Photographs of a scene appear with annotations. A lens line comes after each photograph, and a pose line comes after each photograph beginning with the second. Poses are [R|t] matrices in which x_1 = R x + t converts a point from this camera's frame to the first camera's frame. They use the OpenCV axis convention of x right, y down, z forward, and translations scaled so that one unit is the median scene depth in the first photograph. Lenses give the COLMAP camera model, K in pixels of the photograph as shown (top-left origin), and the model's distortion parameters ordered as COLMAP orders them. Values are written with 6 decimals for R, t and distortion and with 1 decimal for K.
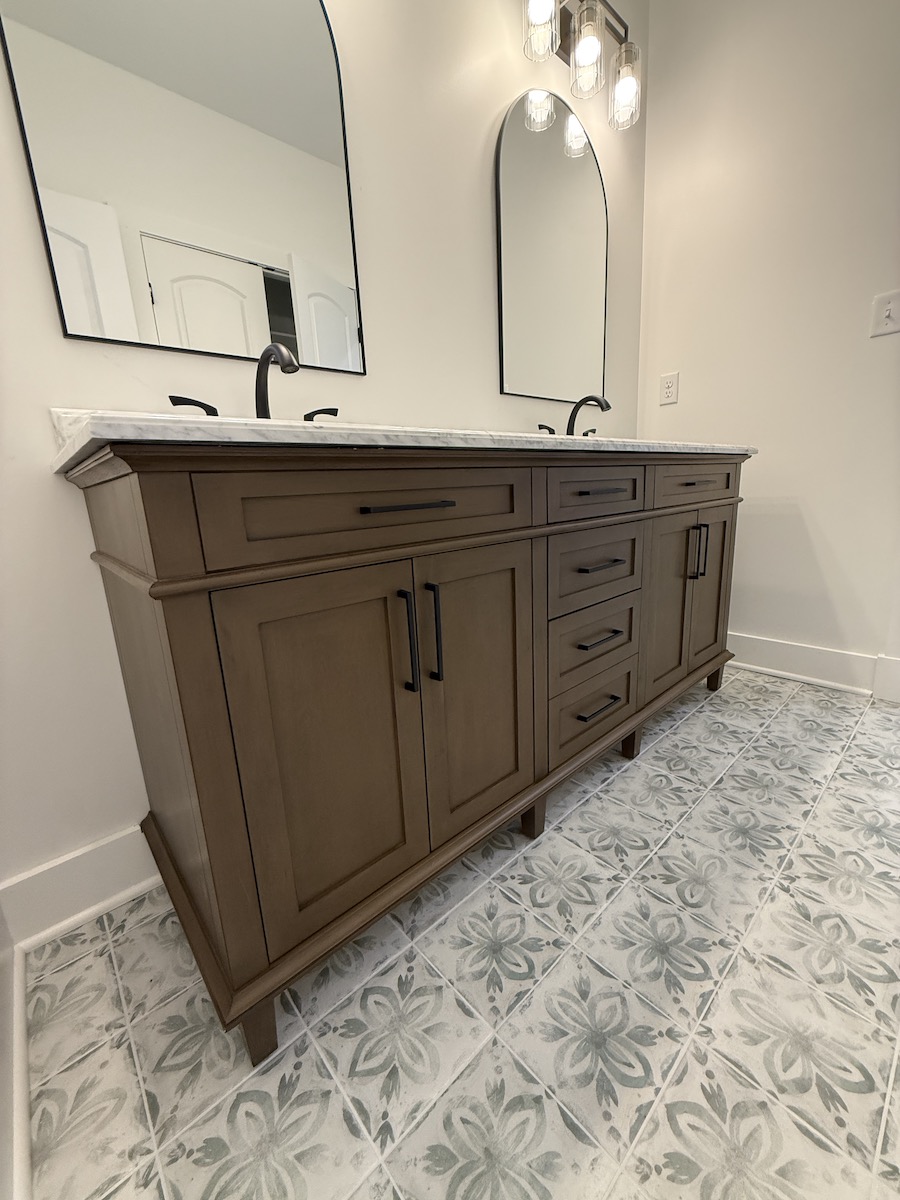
lens RADIAL K [[478.0, 0, 451.0], [0, 478.0, 596.1], [0, 0, 1]] dist [-0.000796, 0.000431]
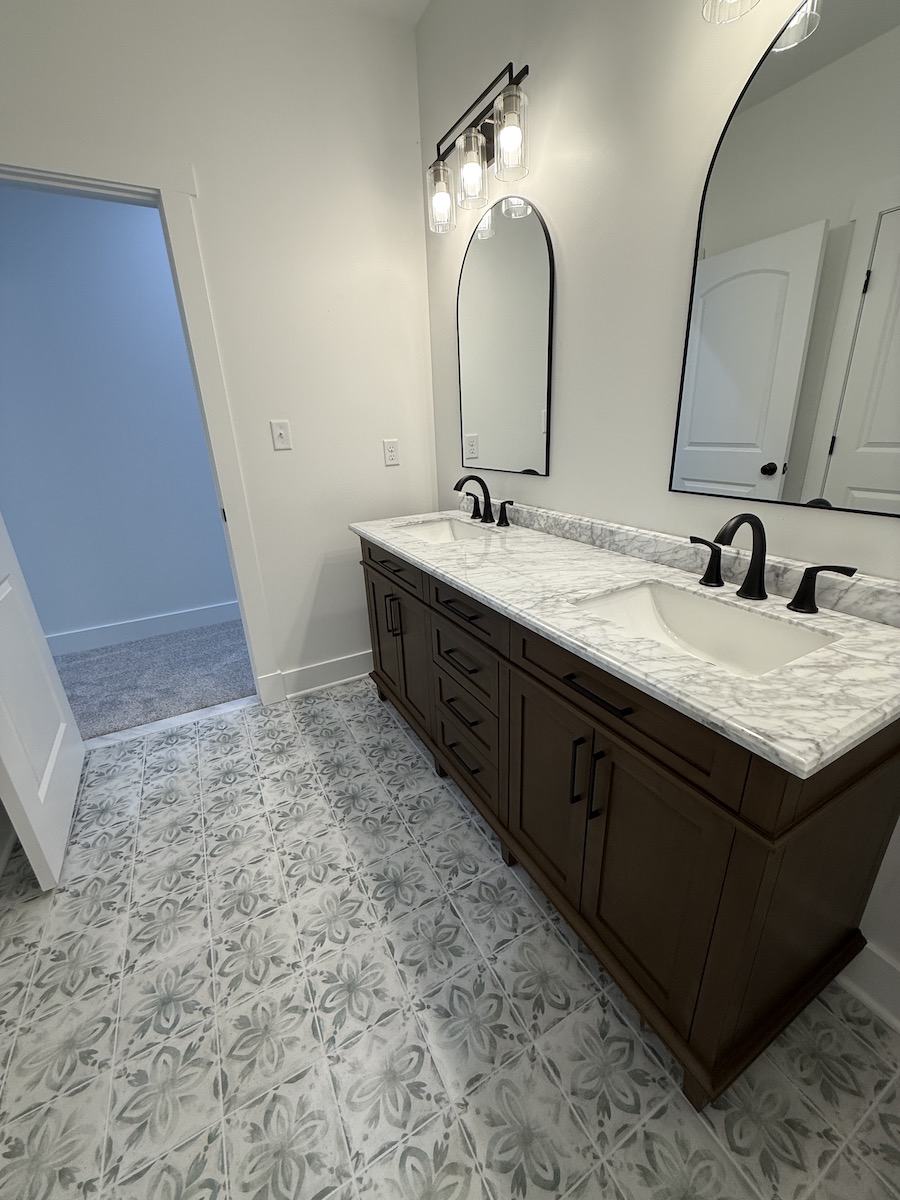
lens RADIAL K [[478.0, 0, 452.6], [0, 478.0, 598.7], [0, 0, 1]] dist [-0.000796, 0.000431]
pose [[-0.227964, 0.390026, -0.892139, 1.613762], [-0.172799, 0.885514, 0.431284, -0.879812], [0.958213, 0.252479, -0.134469, 1.266134]]
